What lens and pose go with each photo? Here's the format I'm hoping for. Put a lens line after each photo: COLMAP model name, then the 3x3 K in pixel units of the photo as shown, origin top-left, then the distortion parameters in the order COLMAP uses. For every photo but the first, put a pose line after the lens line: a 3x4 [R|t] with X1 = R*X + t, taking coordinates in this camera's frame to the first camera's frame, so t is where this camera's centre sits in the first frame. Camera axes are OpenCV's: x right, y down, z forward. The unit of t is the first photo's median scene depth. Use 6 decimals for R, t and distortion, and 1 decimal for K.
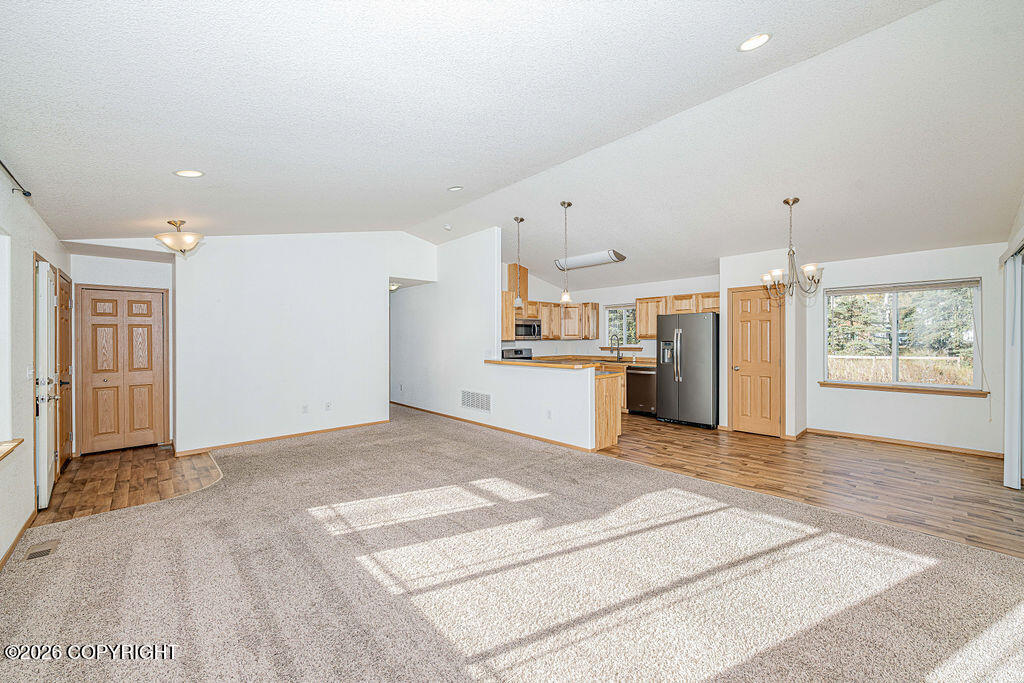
lens RADIAL K [[403.2, 0, 534.1], [0, 403.2, 340.1], [0, 0, 1]] dist [-0.000756, 0.000009]
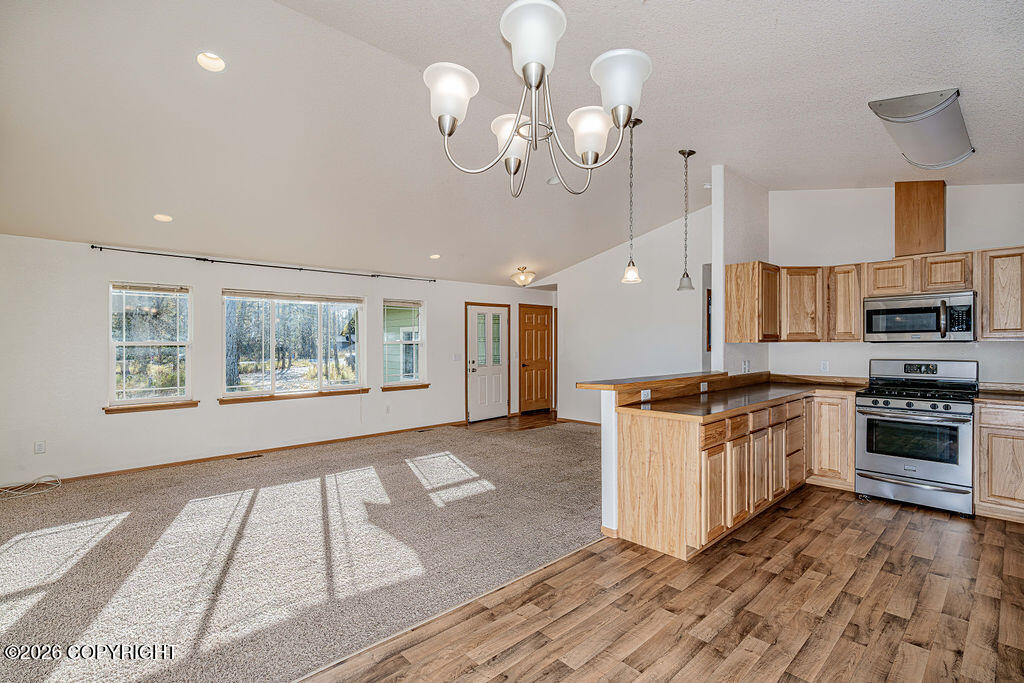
lens RADIAL K [[463.6, 0, 514.8], [0, 463.6, 342.2], [0, 0, 1]] dist [-0.013177, 0.000052]
pose [[-0.037988, 0.001718, -0.999277, 1.107794], [0.008330, 0.999964, 0.001403, -0.008729], [0.999243, -0.008271, -0.038001, 1.194133]]
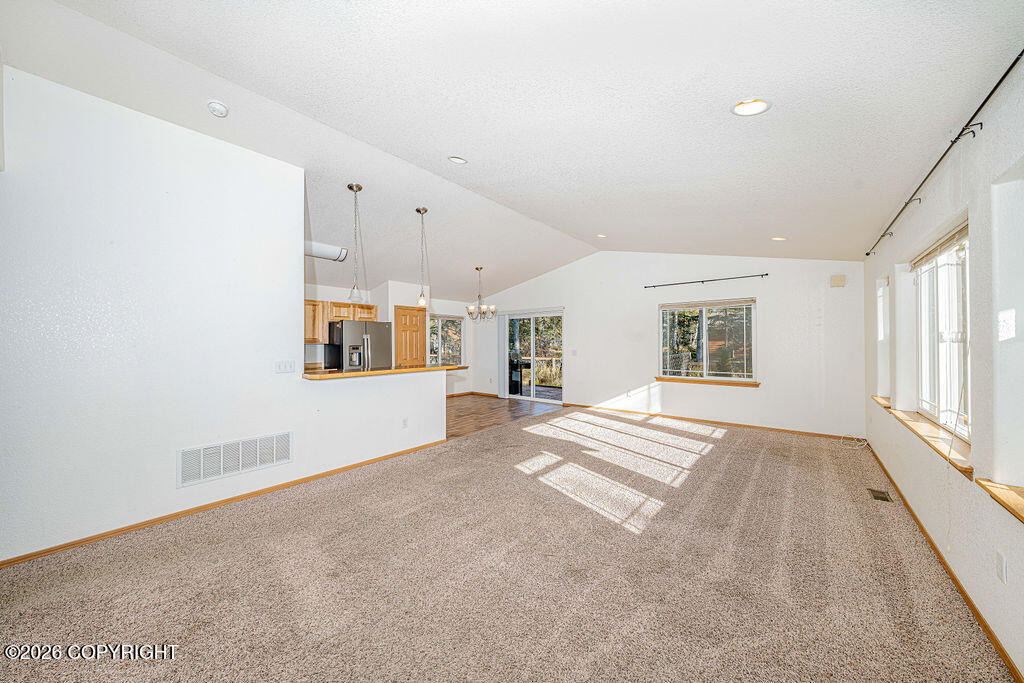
lens RADIAL K [[354.5, 0, 512.6], [0, 354.5, 344.6], [0, 0, 1]] dist [0.001459, -0.000035]
pose [[-0.109905, 0.000360, 0.993942, -1.174597], [0.005357, 0.999986, 0.000231, 0.003138], [-0.993928, 0.005350, -0.109905, 1.217634]]
